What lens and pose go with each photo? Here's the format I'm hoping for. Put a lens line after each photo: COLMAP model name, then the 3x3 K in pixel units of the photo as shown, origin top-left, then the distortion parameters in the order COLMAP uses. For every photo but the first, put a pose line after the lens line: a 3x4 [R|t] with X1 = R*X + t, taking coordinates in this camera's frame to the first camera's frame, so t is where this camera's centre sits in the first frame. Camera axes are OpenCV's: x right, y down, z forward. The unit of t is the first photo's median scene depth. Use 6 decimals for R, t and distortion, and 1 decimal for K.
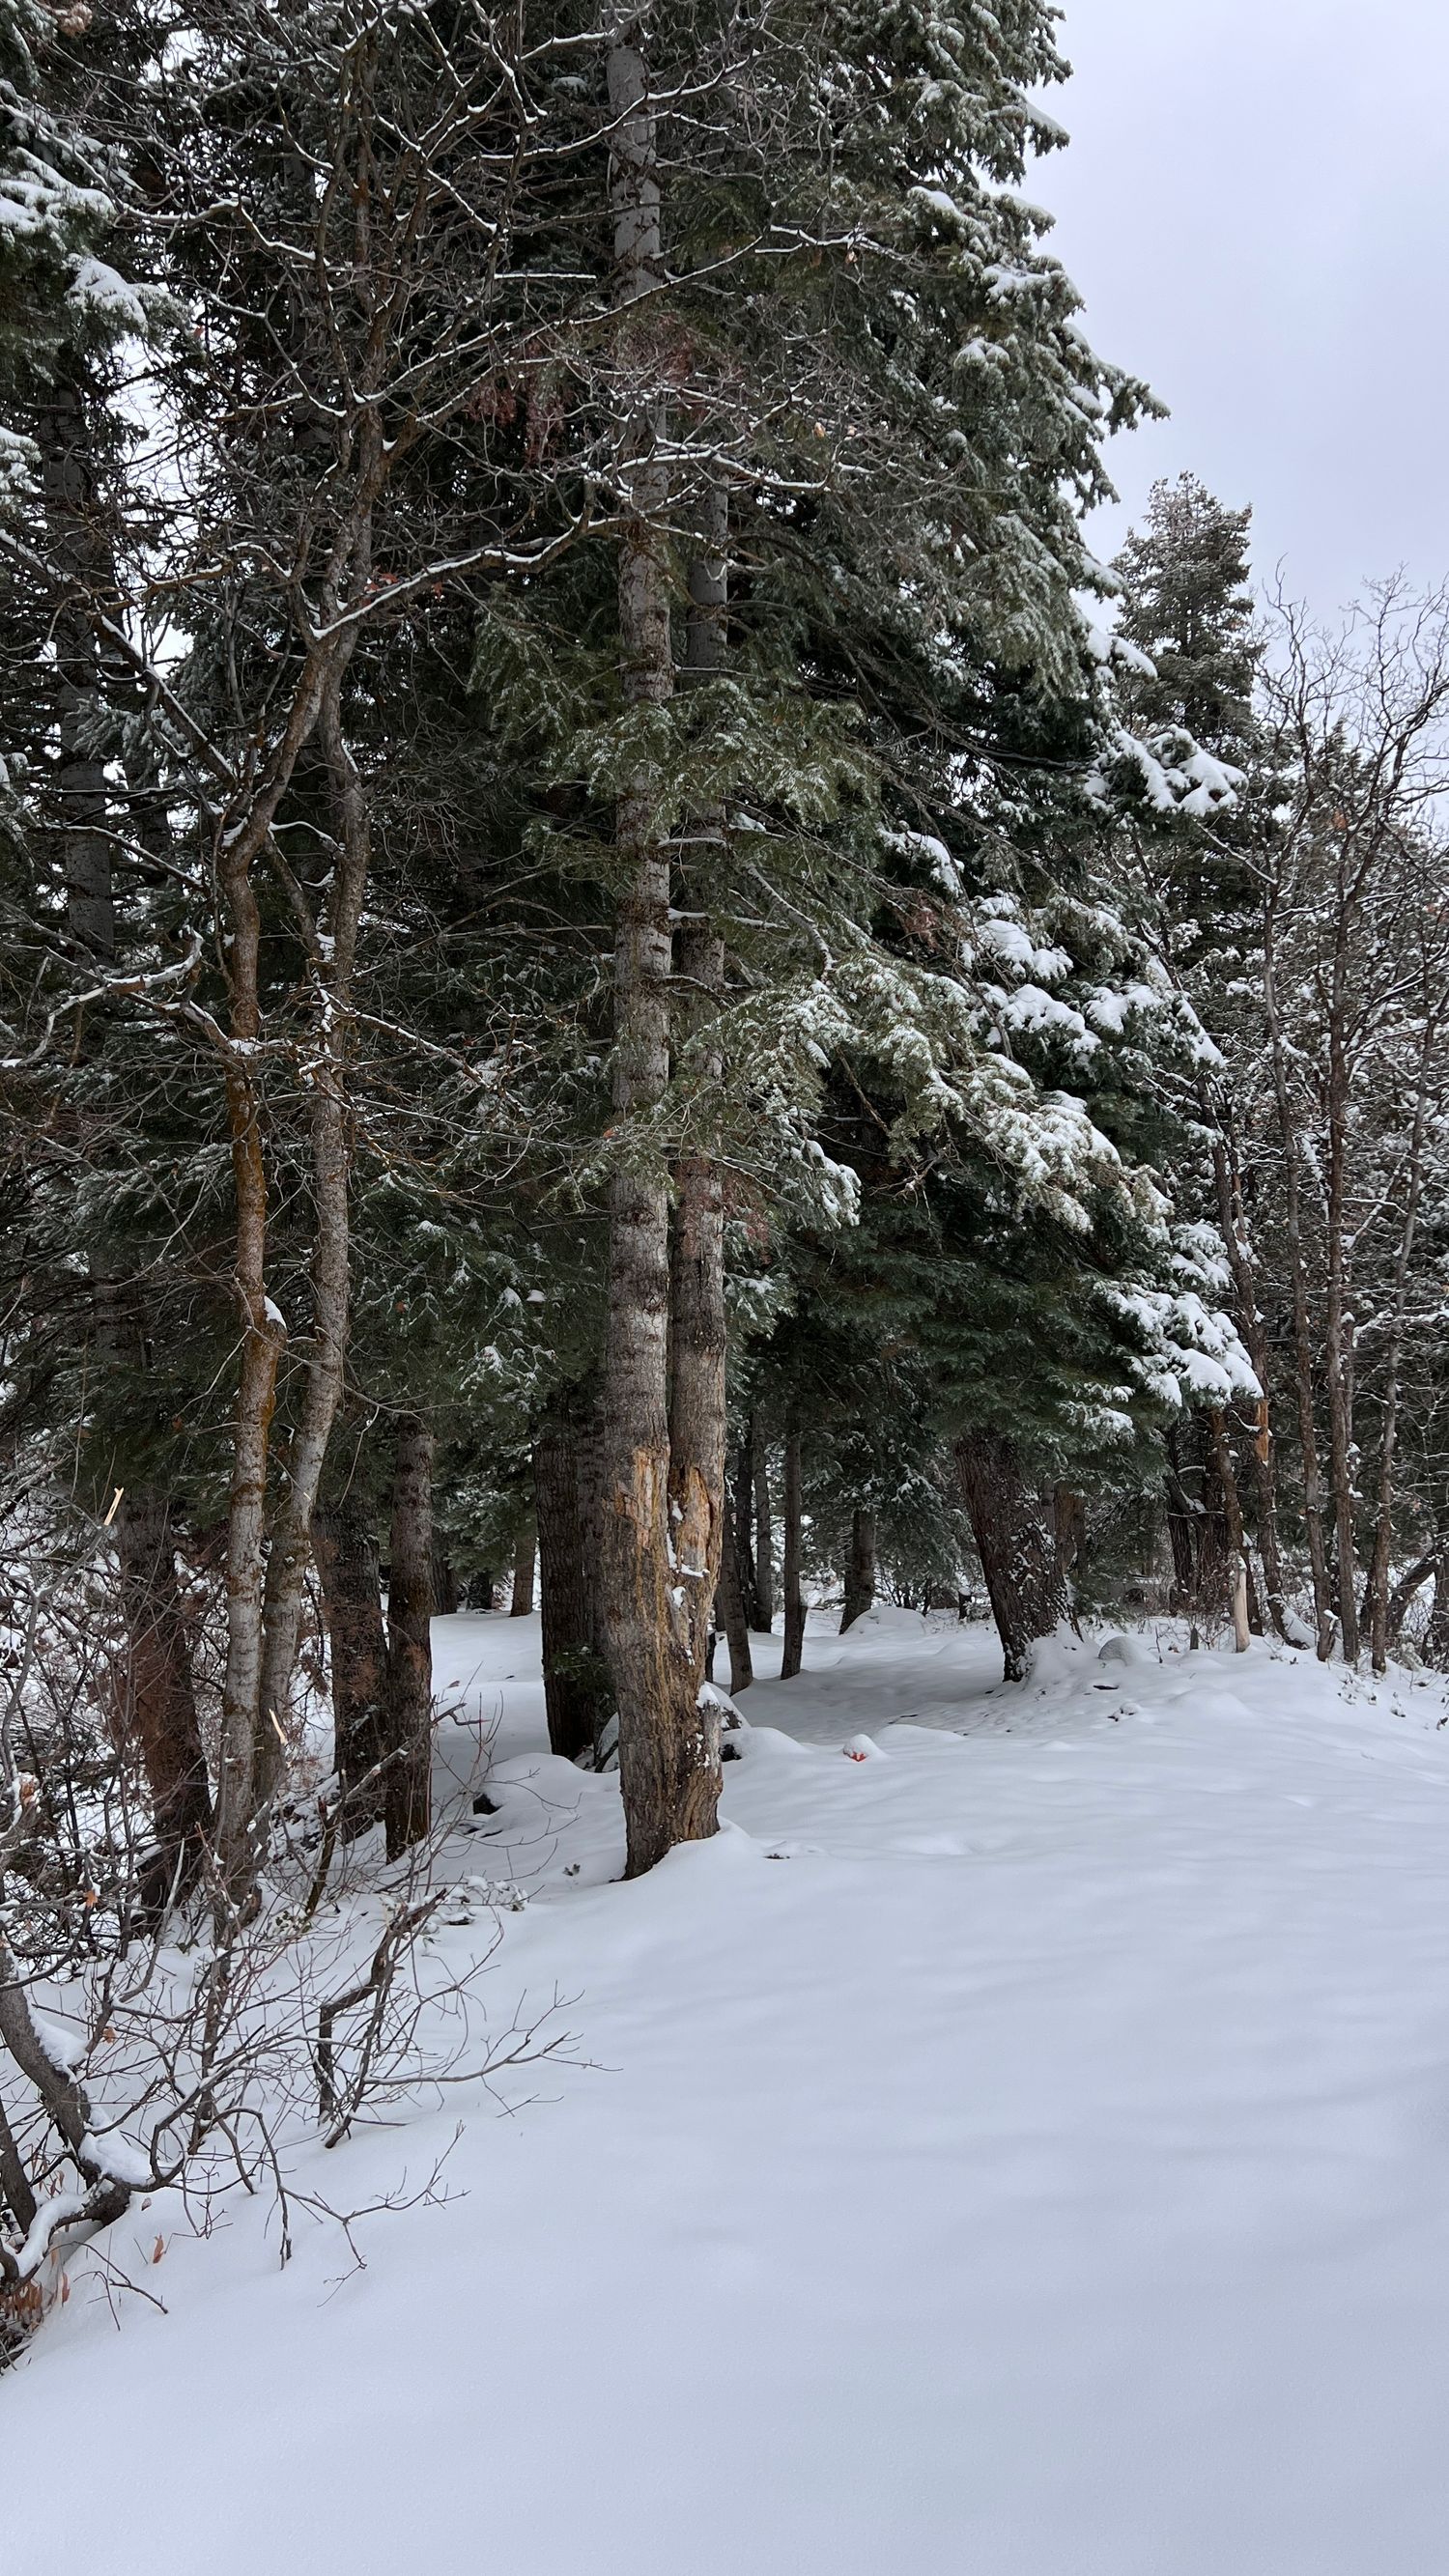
lens RADIAL K [[1872.7, 0, 725.5], [0, 1872.7, 1340.4], [0, 0, 1]] dist [0.087152, -0.100764]
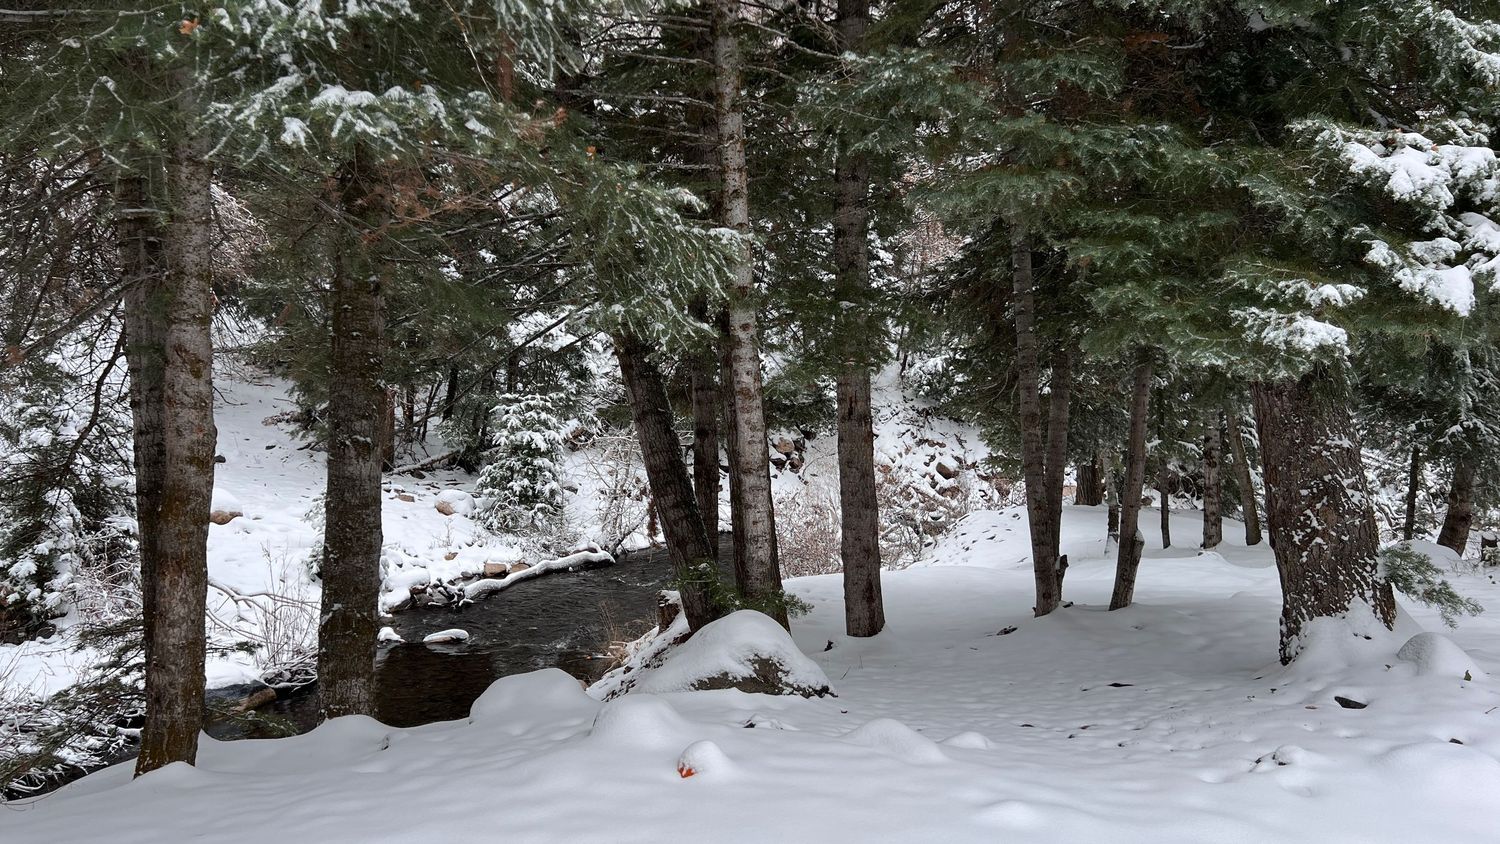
lens RADIAL K [[1090.4, 0, 748.4], [0, 1090.4, 456.1], [0, 0, 1]] dist [0.087152, -0.100764]
pose [[0.811379, 0.069533, -0.580370, 0.270142], [0.001262, 0.992689, 0.120697, 0.036879], [0.584519, -0.098664, 0.805359, 0.547974]]
